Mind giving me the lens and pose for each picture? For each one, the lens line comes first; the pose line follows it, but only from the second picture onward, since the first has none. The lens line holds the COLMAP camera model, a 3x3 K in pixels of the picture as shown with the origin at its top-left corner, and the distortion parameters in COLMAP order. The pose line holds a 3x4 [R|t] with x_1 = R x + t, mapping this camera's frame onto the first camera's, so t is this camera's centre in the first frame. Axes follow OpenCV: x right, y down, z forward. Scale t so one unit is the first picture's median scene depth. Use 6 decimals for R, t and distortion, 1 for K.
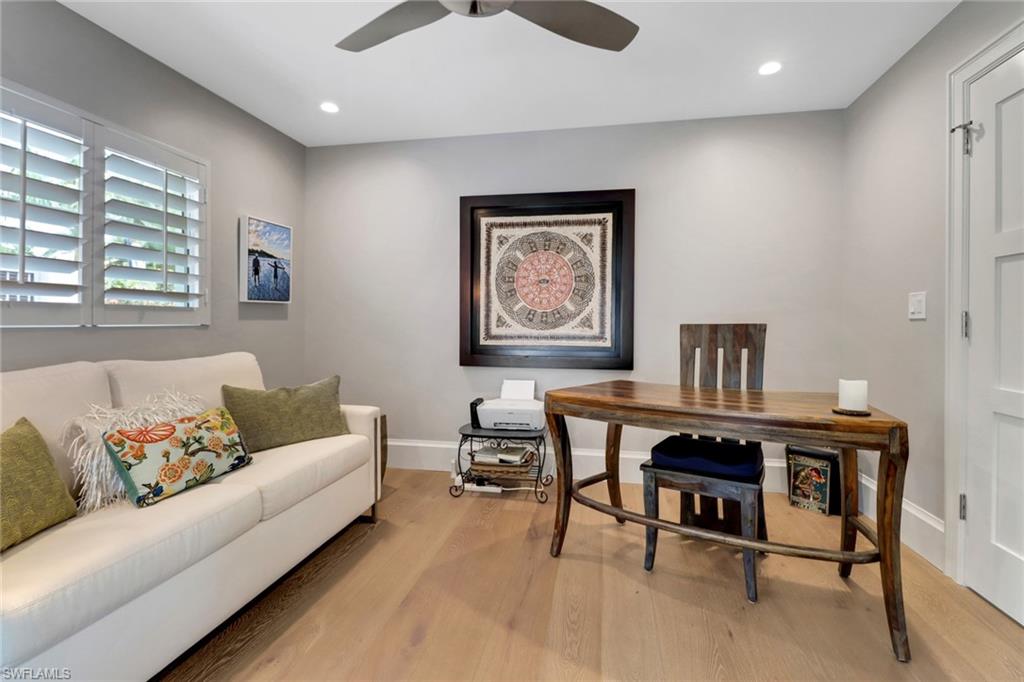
lens RADIAL K [[481.0, 0, 511.8], [0, 481.0, 319.6], [0, 0, 1]] dist [0.023353, -0.016086]
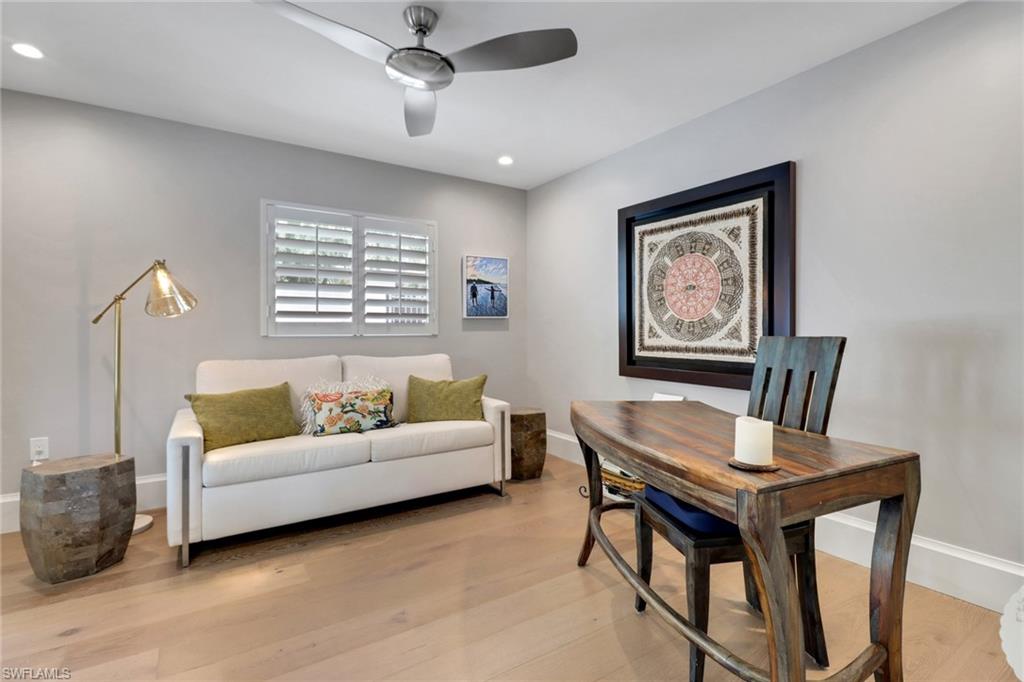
lens RADIAL K [[477.2, 0, 514.2], [0, 477.2, 334.9], [0, 0, 1]] dist [0.022175, -0.015549]
pose [[0.702125, 0.003954, -0.712043, 0.480518], [0.004475, 0.999940, 0.009966, -0.001319], [0.712040, -0.010184, 0.702065, 0.137352]]
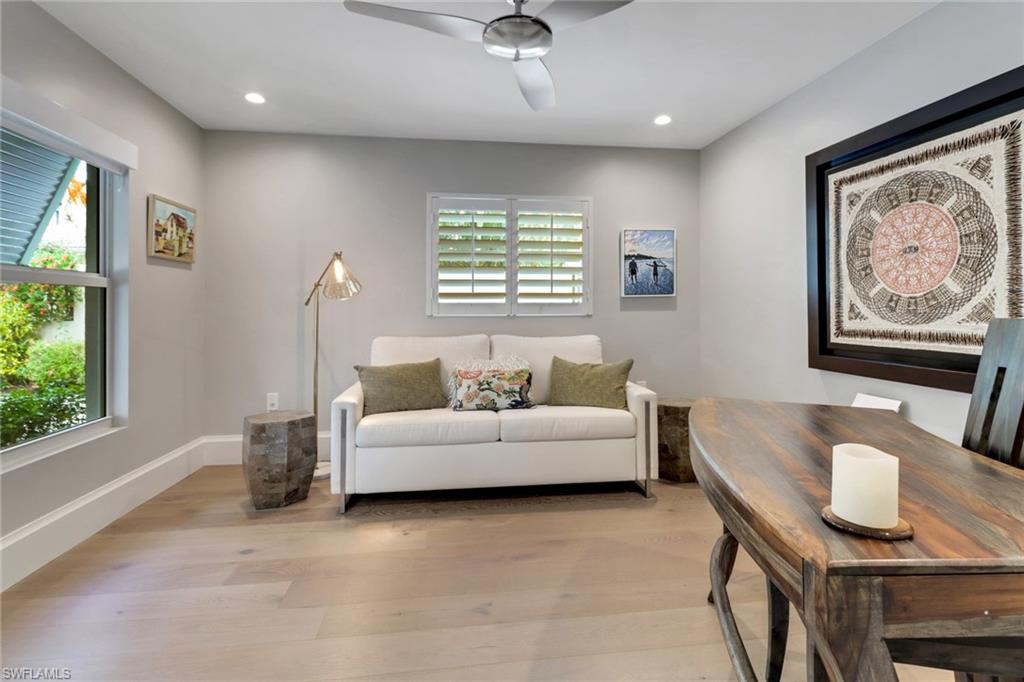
lens RADIAL K [[478.4, 0, 507.0], [0, 478.4, 310.6], [0, 0, 1]] dist [0.019830, -0.014781]
pose [[0.325666, -0.003579, -0.945478, 0.509436], [0.006461, 0.999978, -0.001560, -0.000219], [0.945463, -0.005601, 0.325682, 0.280507]]
